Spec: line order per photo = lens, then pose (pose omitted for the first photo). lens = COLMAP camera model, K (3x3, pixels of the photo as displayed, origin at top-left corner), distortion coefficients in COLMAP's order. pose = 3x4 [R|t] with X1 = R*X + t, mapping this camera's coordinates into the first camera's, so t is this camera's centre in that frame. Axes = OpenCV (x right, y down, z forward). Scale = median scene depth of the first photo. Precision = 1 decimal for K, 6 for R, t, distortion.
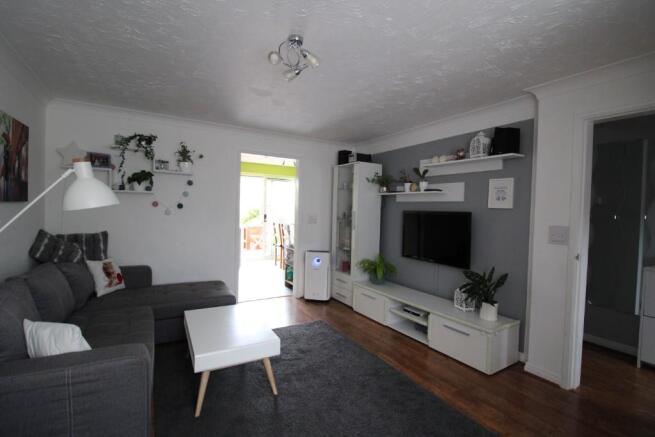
lens RADIAL K [[306.4, 0, 335.0], [0, 306.4, 217.7], [0, 0, 1]] dist [0.001345, -0.013682]
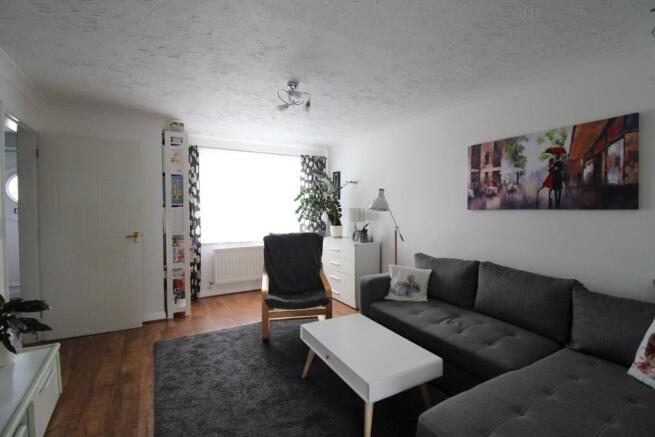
lens RADIAL K [[306.4, 0, 335.0], [0, 306.4, 217.7], [0, 0, 1]] dist [0.001345, -0.013682]
pose [[-0.999526, -0.030763, 0.000768, -0.199659], [-0.030658, 0.997642, 0.061408, -0.045047], [-0.002656, 0.061355, -0.998112, 1.433960]]
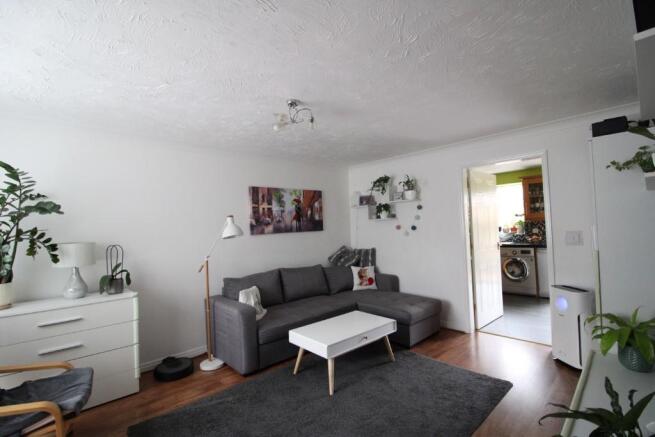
lens RADIAL K [[306.4, 0, 335.0], [0, 306.4, 217.7], [0, 0, 1]] dist [0.001345, -0.013682]
pose [[0.217093, -0.068005, -0.973779, 0.677961], [0.016069, 0.997684, -0.066092, -0.005470], [0.976019, -0.001300, 0.217683, 0.533618]]
